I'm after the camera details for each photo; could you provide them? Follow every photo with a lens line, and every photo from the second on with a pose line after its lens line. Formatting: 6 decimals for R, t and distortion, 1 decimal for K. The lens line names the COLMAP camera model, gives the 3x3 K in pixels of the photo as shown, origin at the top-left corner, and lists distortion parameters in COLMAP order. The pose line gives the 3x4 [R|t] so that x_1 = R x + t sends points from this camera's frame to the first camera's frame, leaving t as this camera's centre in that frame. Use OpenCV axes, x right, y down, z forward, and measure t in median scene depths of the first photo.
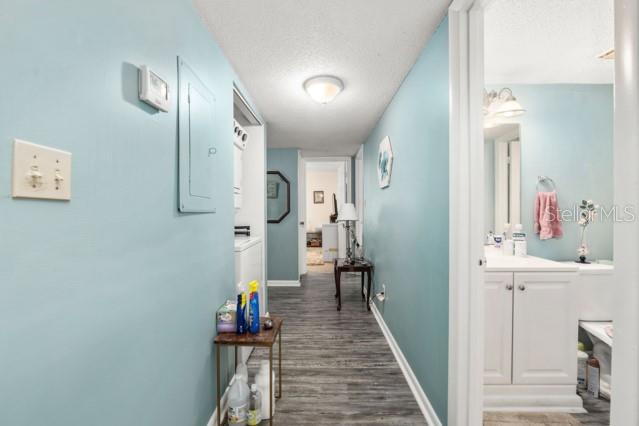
lens RADIAL K [[262.9, 0, 318.5], [0, 262.9, 210.9], [0, 0, 1]] dist [-0.012794, 0.000048]
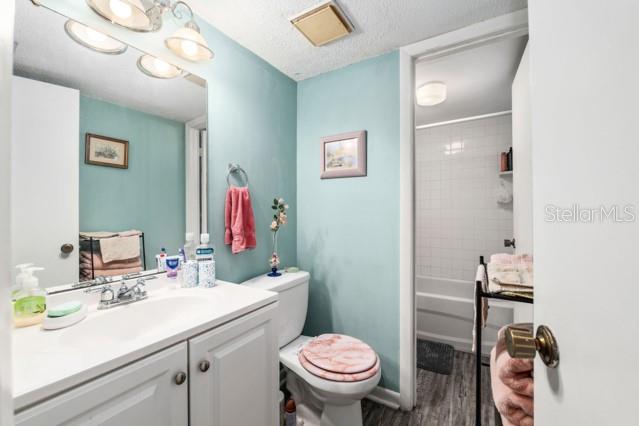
lens RADIAL K [[262.9, 0, 318.5], [0, 262.9, 210.9], [0, 0, 1]] dist [-0.012794, 0.000048]
pose [[0.518388, 0.001648, 0.855144, 0.376942], [0.009922, 0.999919, -0.007942, 0.003853], [-0.855088, 0.012601, 0.518330, 0.444728]]
